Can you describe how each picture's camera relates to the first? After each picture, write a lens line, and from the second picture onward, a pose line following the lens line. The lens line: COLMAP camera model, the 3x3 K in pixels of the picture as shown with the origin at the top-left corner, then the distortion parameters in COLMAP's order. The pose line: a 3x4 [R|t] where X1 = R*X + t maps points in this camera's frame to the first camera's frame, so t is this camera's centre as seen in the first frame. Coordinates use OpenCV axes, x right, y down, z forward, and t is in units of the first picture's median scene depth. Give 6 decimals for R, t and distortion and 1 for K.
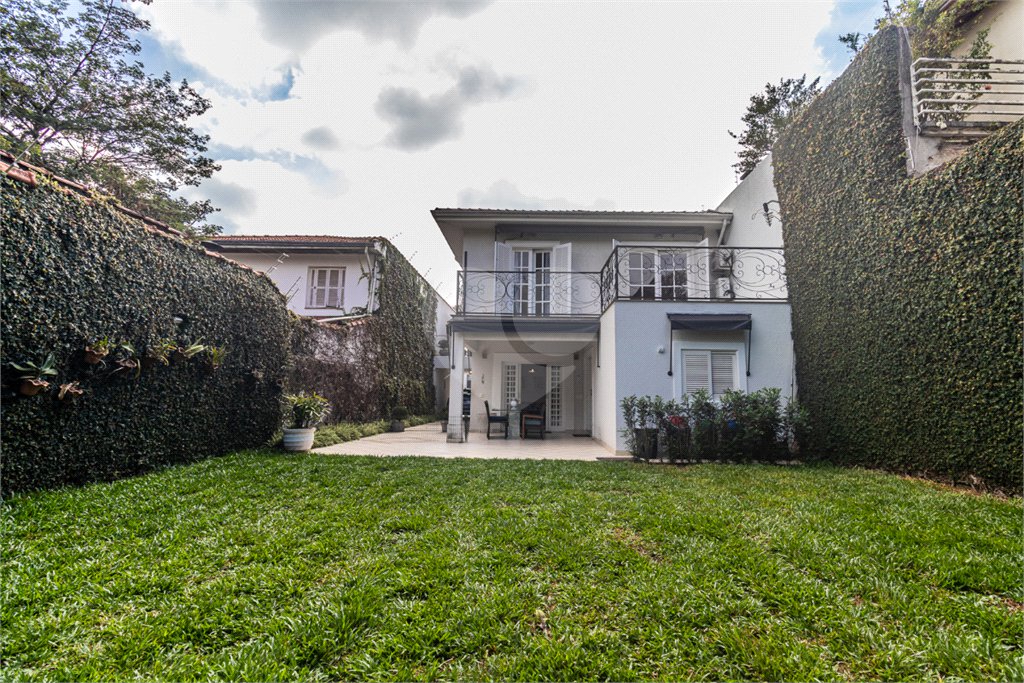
lens RADIAL K [[473.0, 0, 529.9], [0, 473.0, 334.5], [0, 0, 1]] dist [-0.001341, 0.000104]
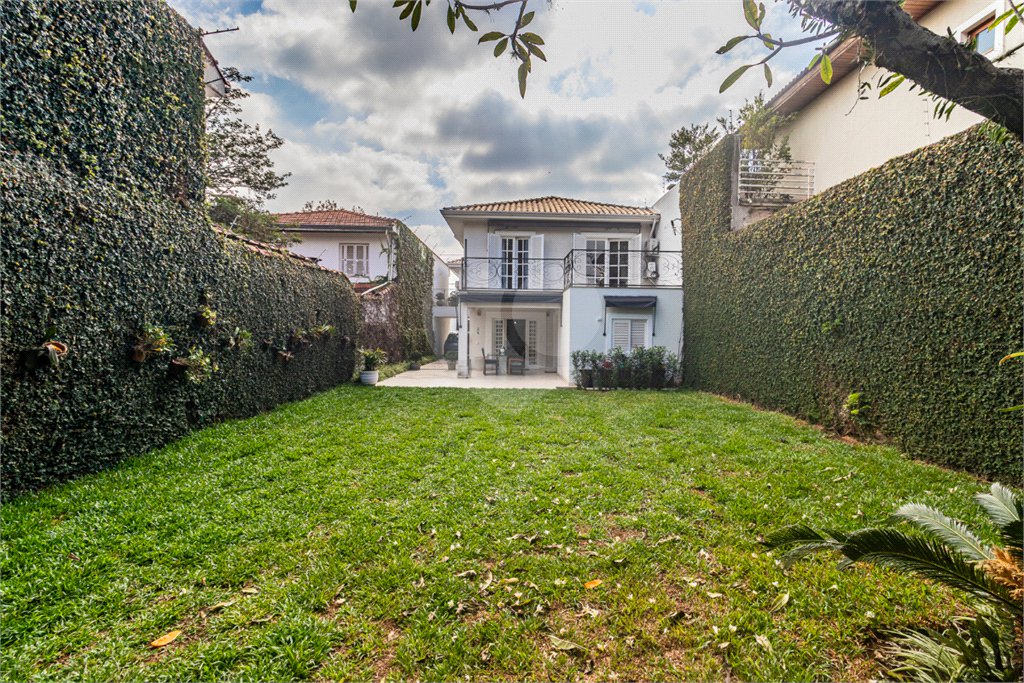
lens RADIAL K [[473.0, 0, 529.9], [0, 473.0, 334.5], [0, 0, 1]] dist [-0.001341, 0.000104]
pose [[0.999138, -0.003074, 0.041404, -0.010938], [-0.002760, 0.990133, 0.140105, -0.103606], [-0.041426, -0.140098, 0.989271, -0.410049]]
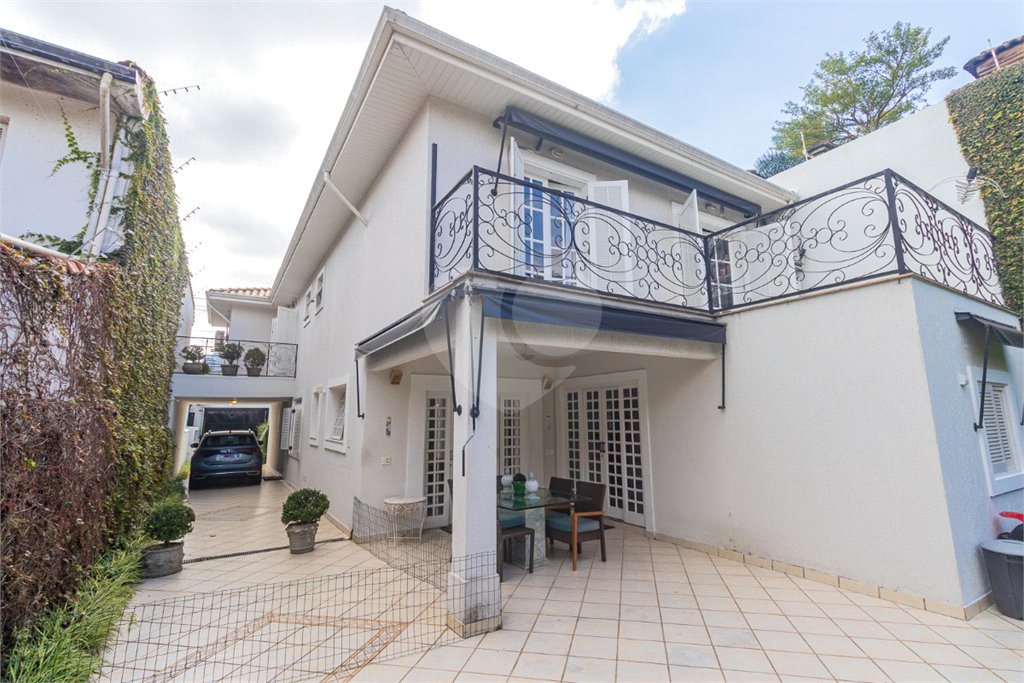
lens RADIAL K [[473.0, 0, 529.9], [0, 473.0, 334.5], [0, 0, 1]] dist [-0.001341, 0.000104]
pose [[0.837468, 0.075445, 0.541253, -0.311032], [-0.051003, 0.996892, -0.060039, 0.026707], [-0.544101, 0.022675, 0.838713, 0.634115]]
